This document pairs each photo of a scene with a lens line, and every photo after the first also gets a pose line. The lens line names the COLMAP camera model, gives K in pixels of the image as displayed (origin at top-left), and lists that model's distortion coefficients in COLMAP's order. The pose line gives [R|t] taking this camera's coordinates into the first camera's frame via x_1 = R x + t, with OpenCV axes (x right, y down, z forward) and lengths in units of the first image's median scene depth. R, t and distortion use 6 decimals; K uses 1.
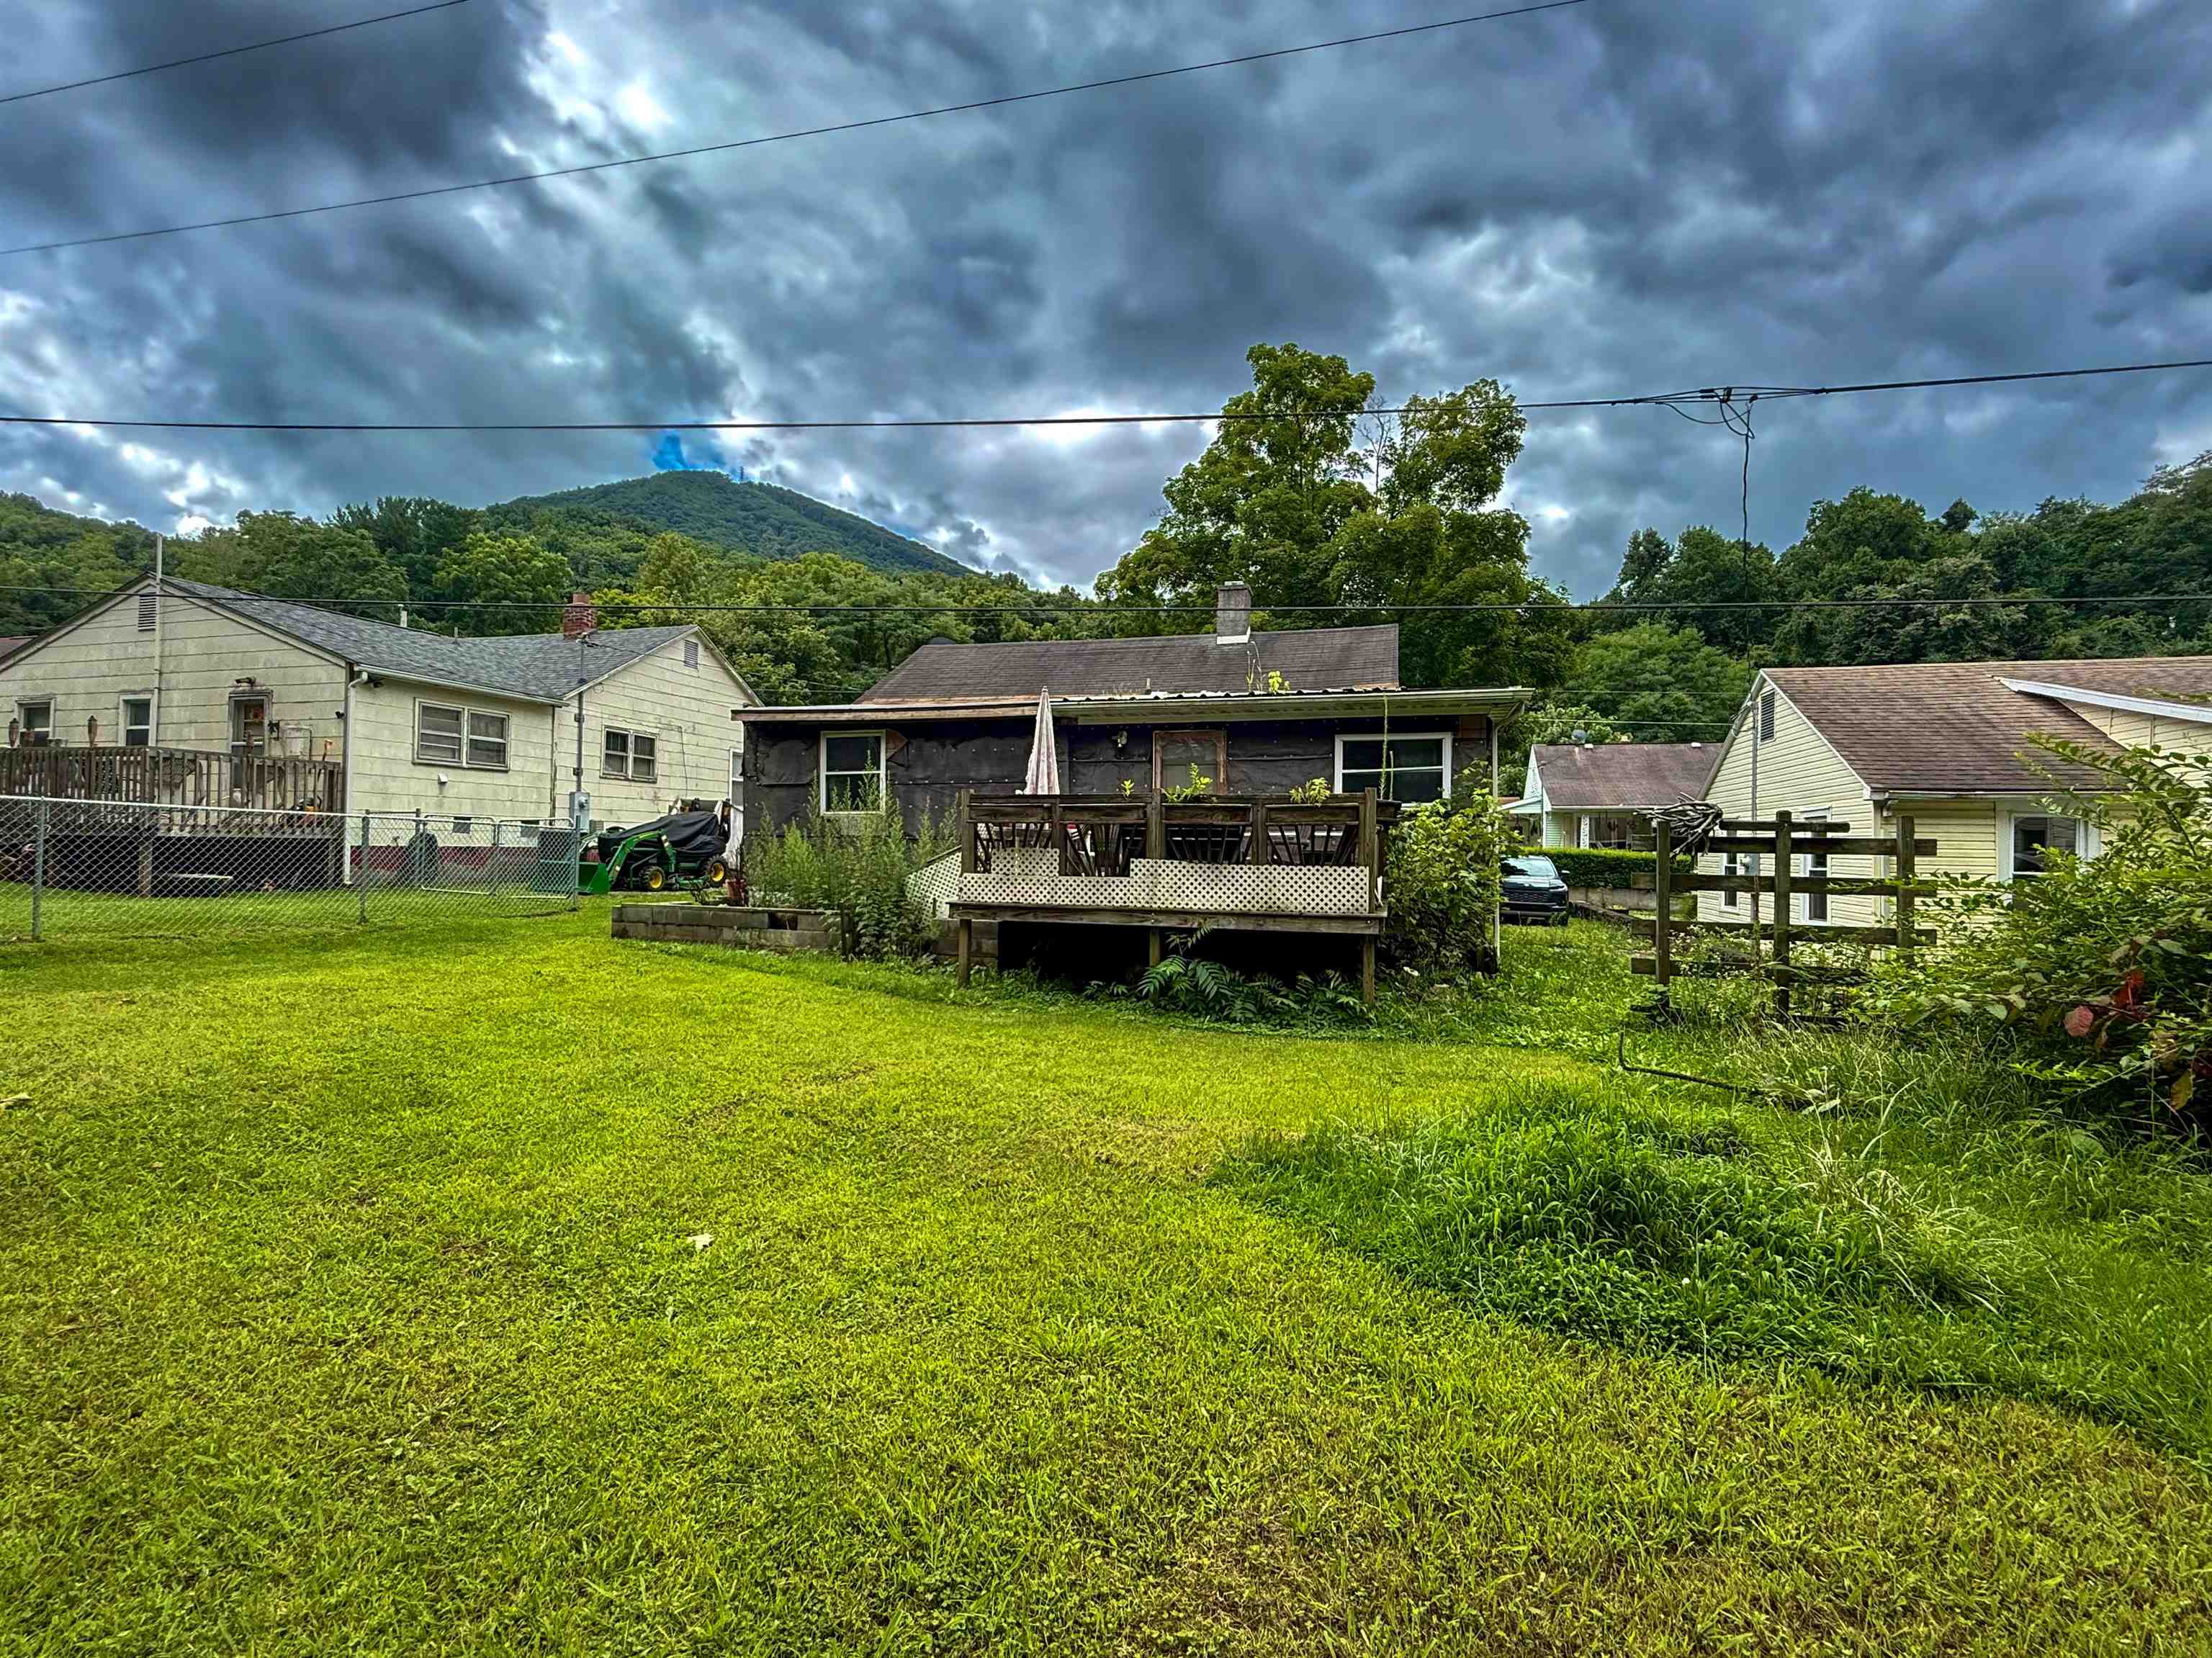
lens RADIAL K [[962.5, 0, 1106.0], [0, 962.5, 829.0], [0, 0, 1]] dist [0.000954, -0.000743]
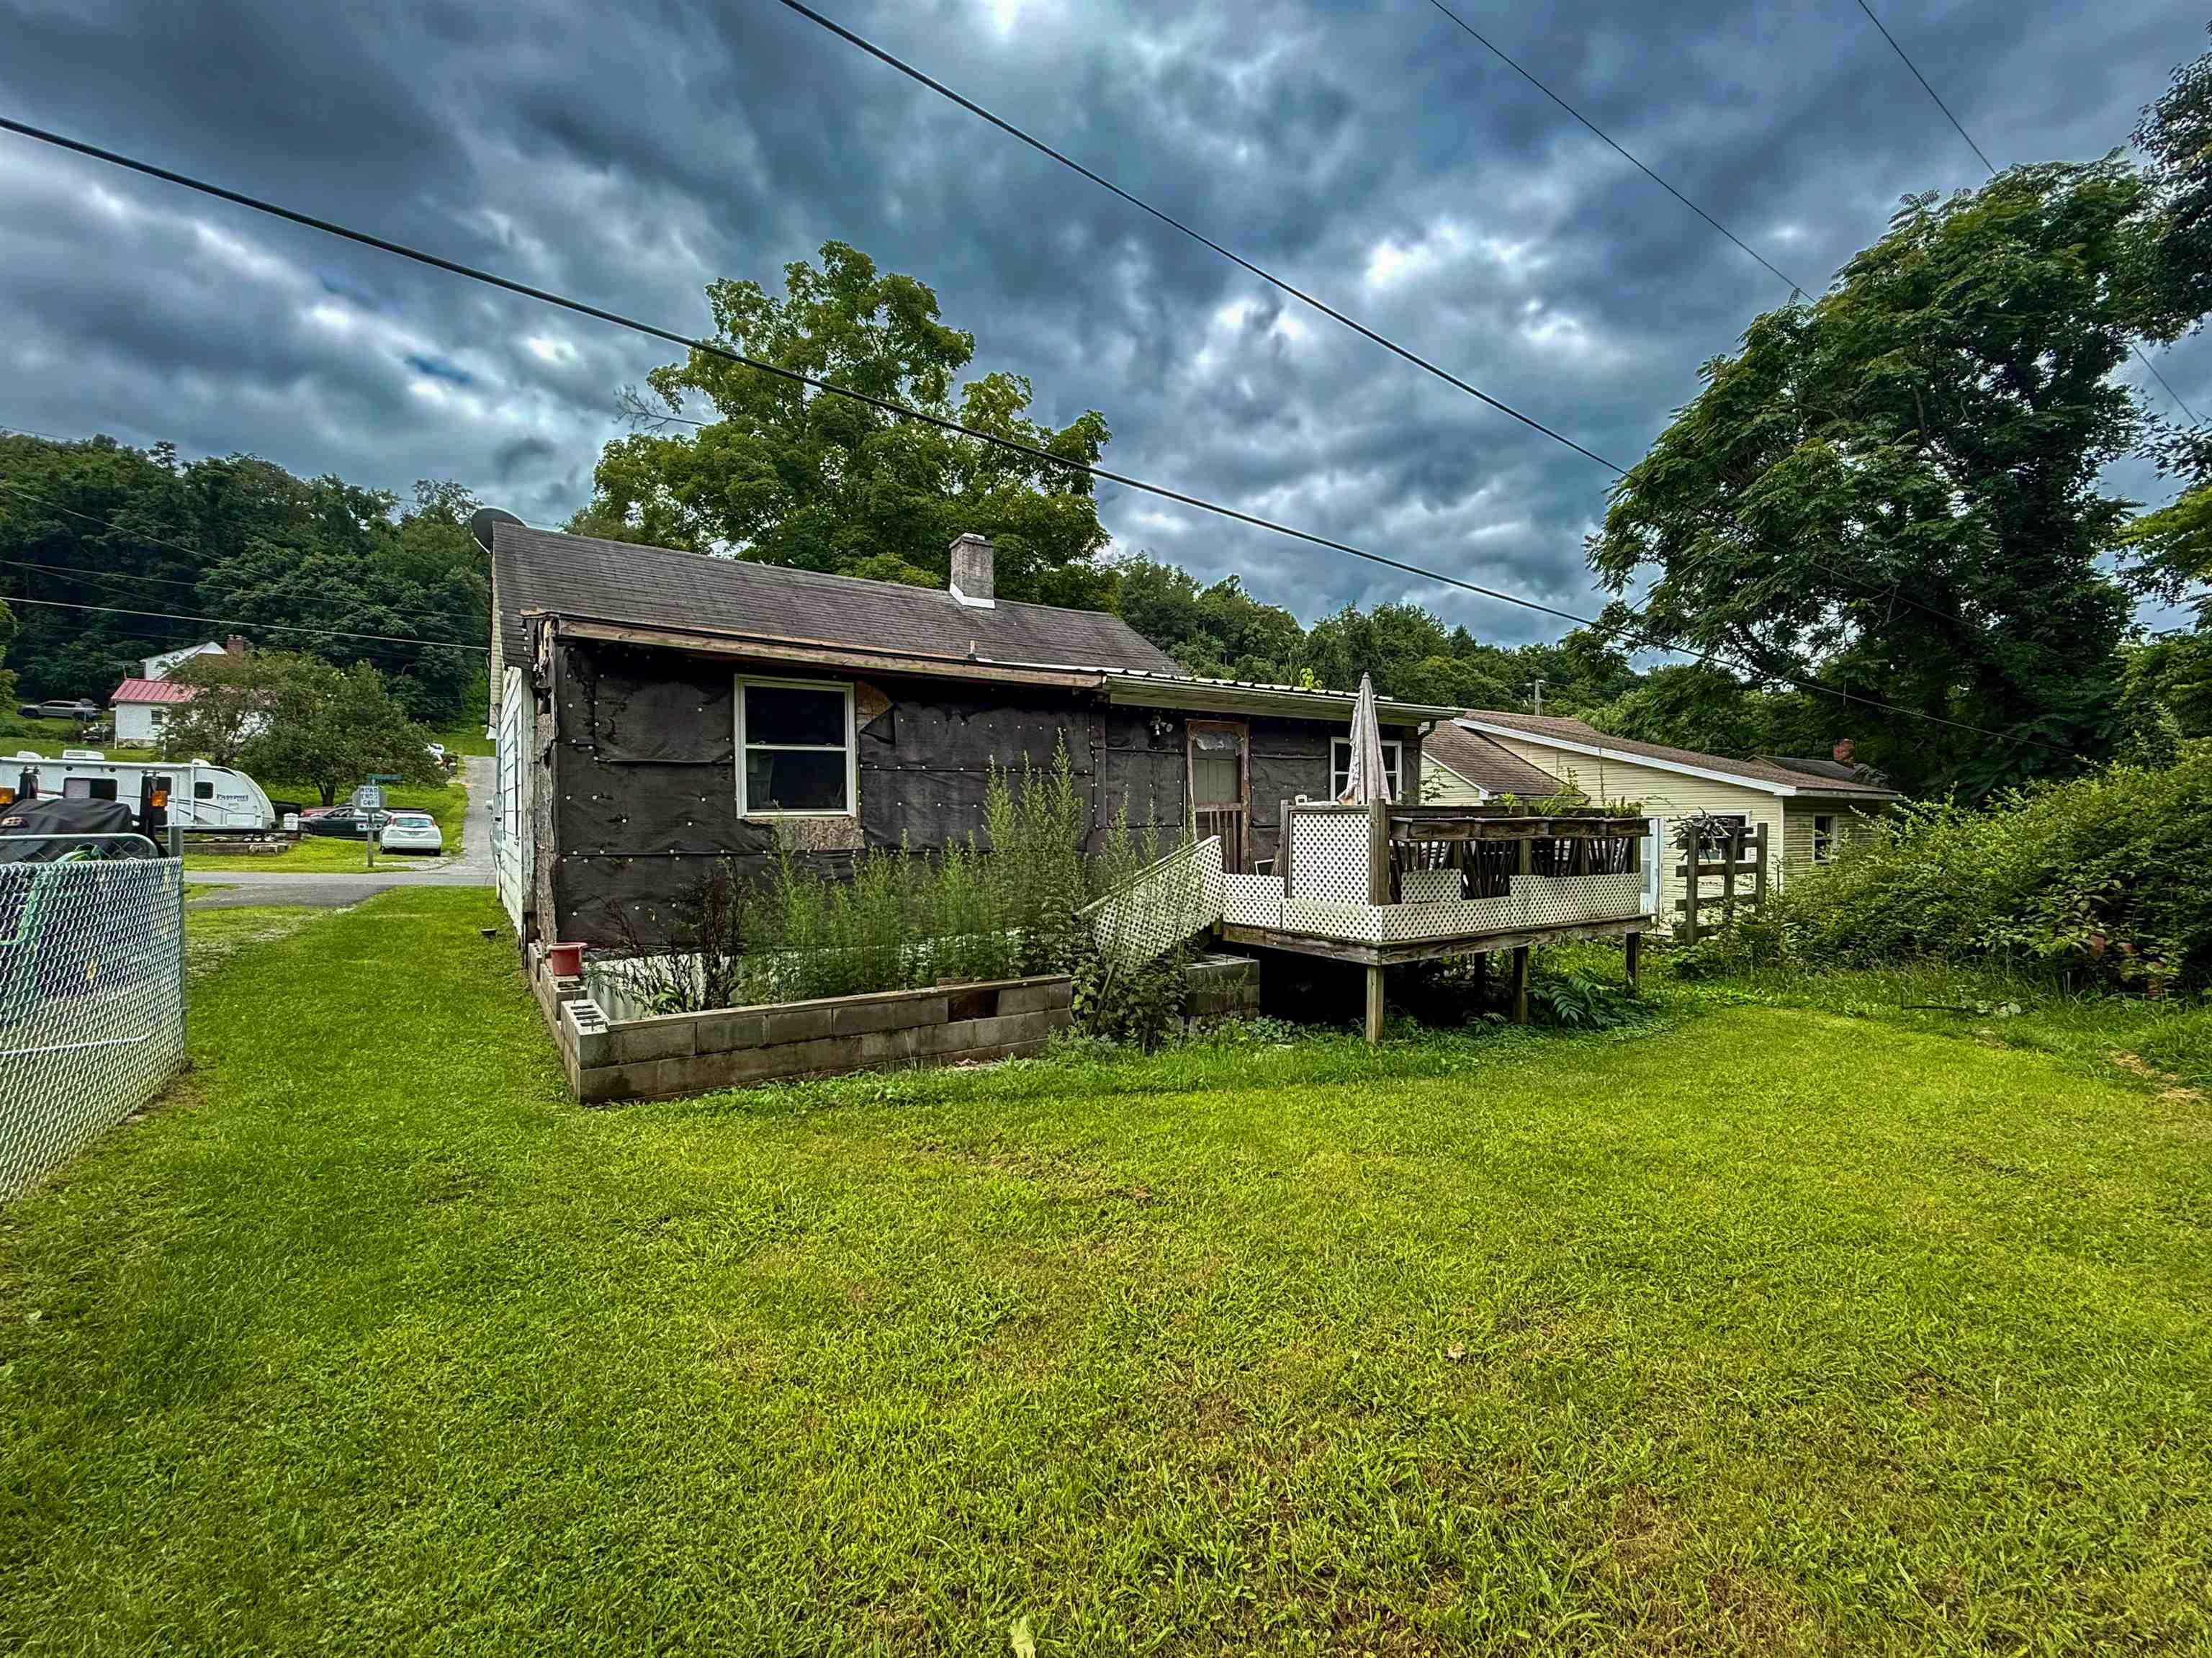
lens RADIAL K [[962.5, 0, 1106.0], [0, 962.5, 829.0], [0, 0, 1]] dist [0.000954, -0.000743]
pose [[0.654055, -0.018988, 0.756209, -0.648994], [-0.003194, 0.999607, 0.027863, -0.026893], [-0.756440, -0.020639, 0.653737, 0.490884]]
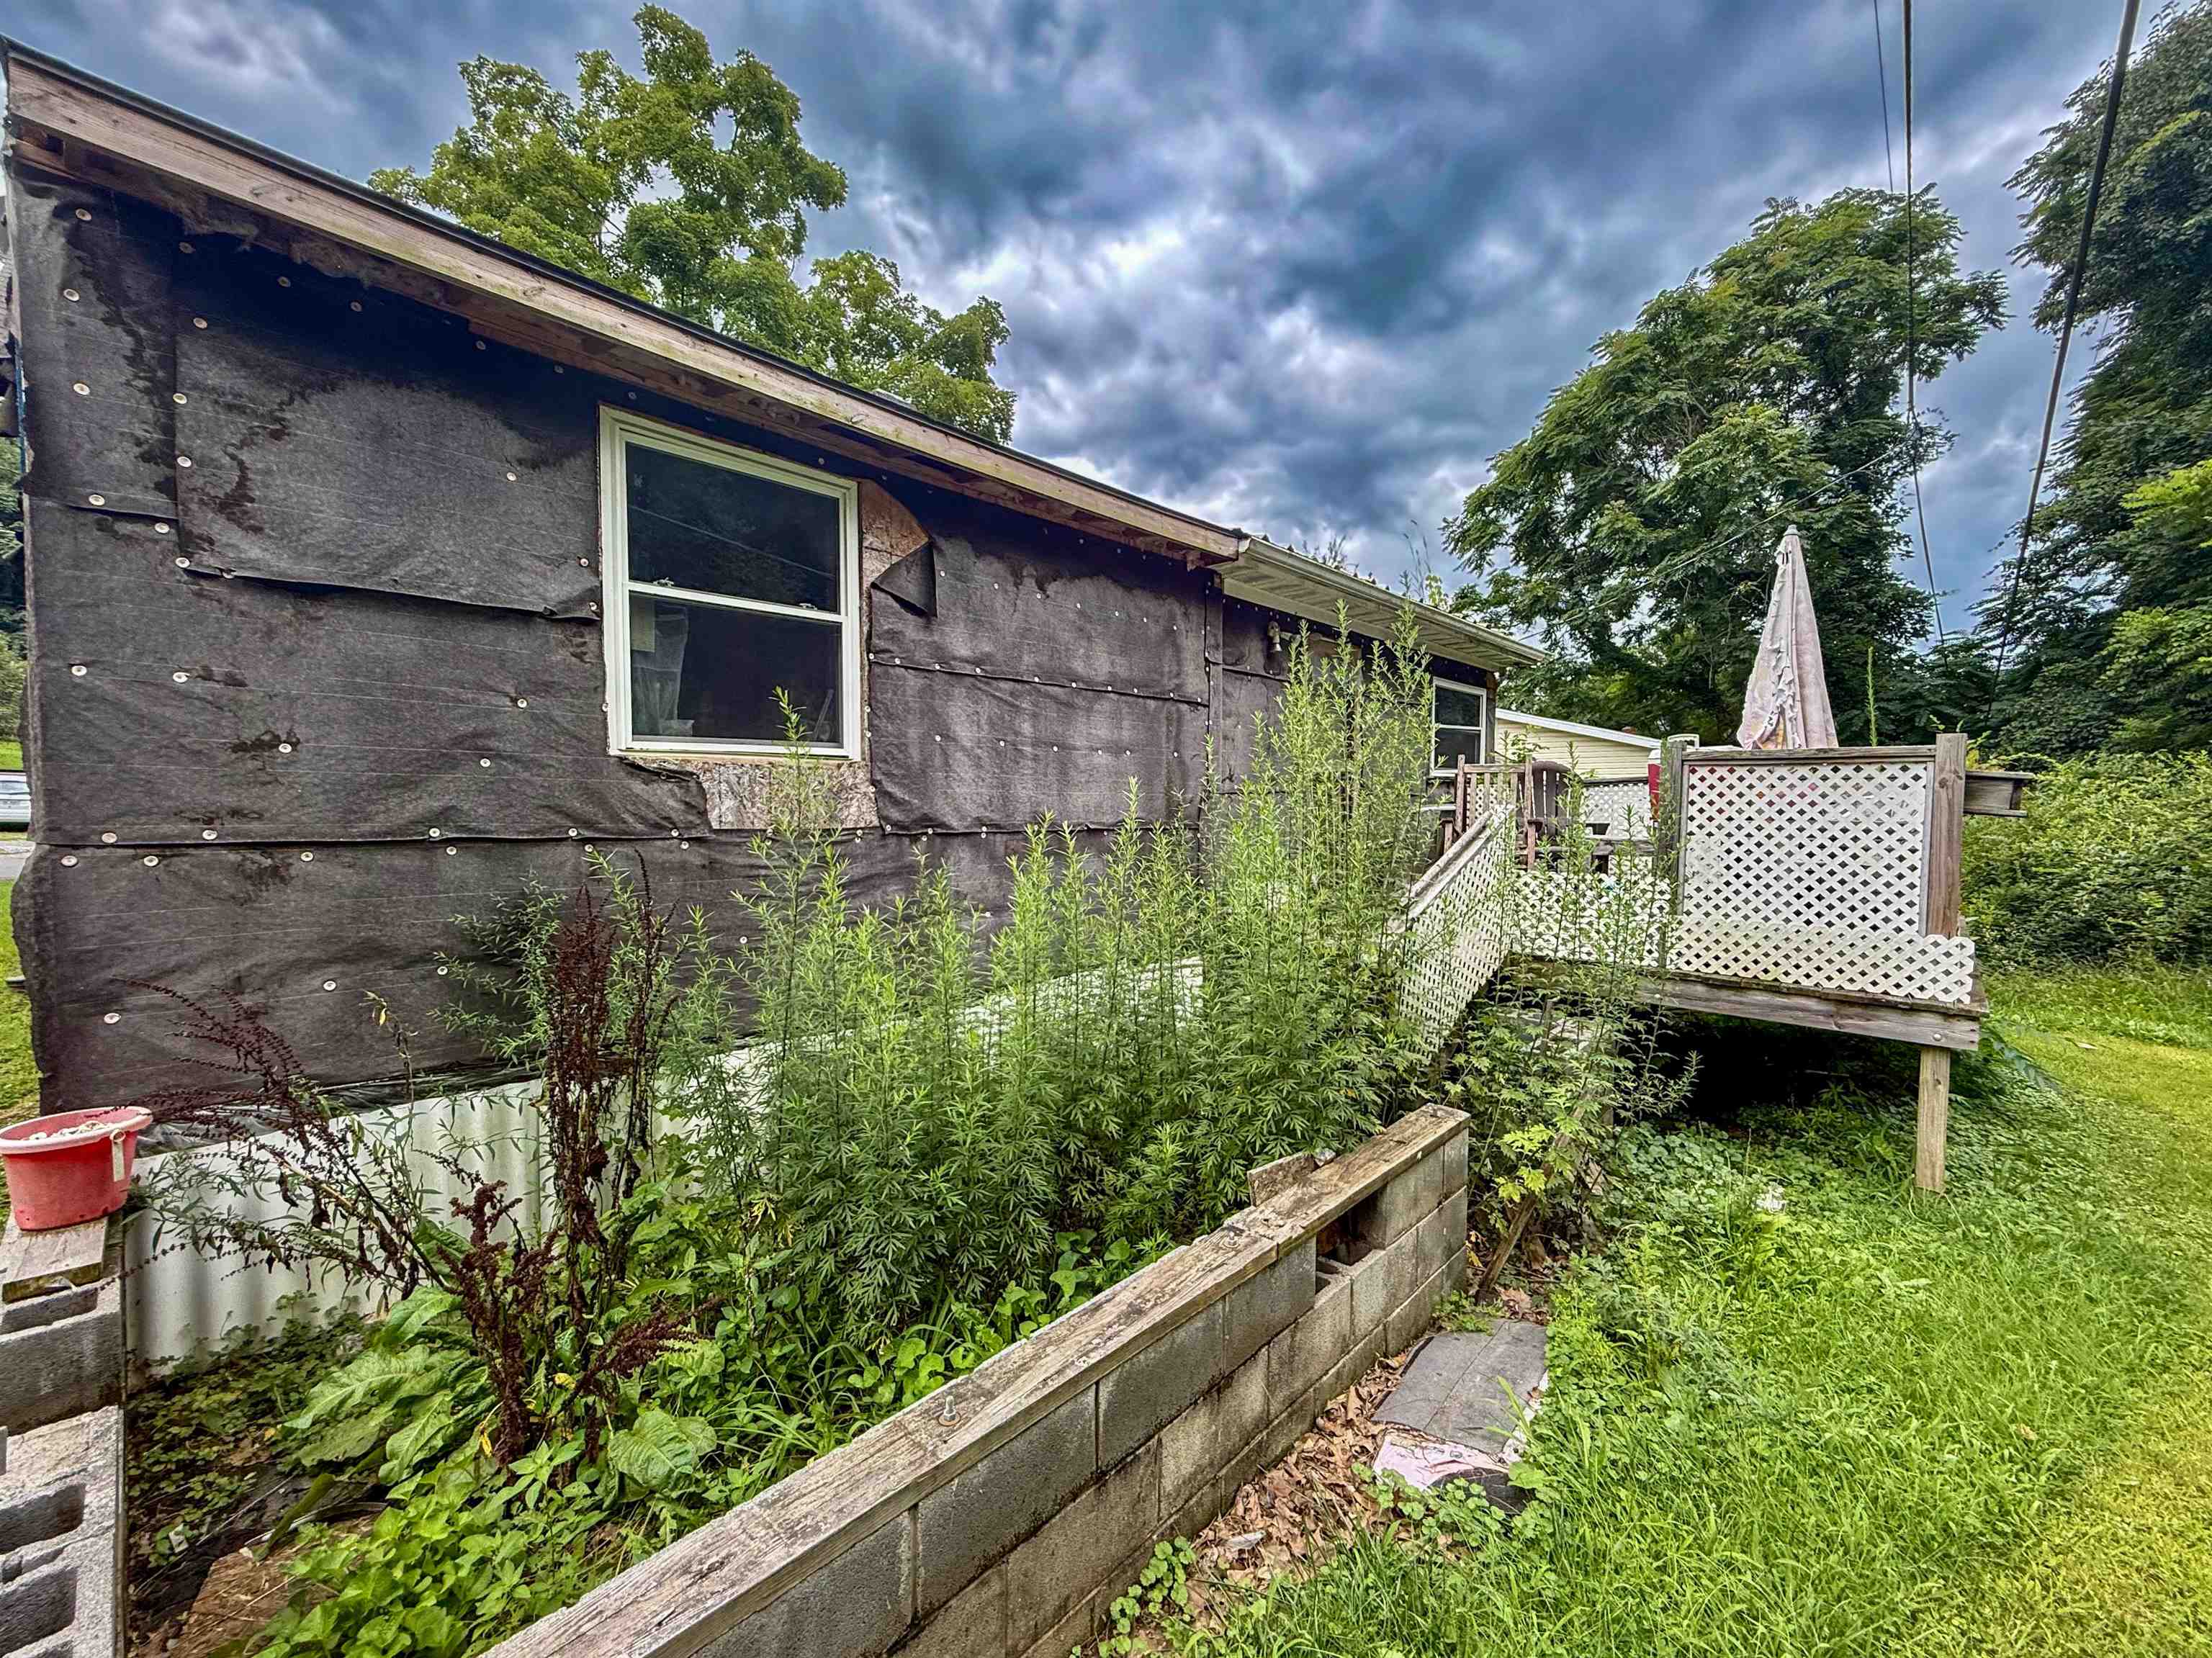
lens RADIAL K [[906.9, 0, 1106.0], [0, 906.9, 829.0], [0, 0, 1]] dist [-0.000182, 0.000030]
pose [[0.463540, -0.037432, 0.885285, -0.487345], [-0.016397, 0.998574, 0.050807, -0.009641], [-0.885924, -0.038068, 0.462265, 0.851669]]
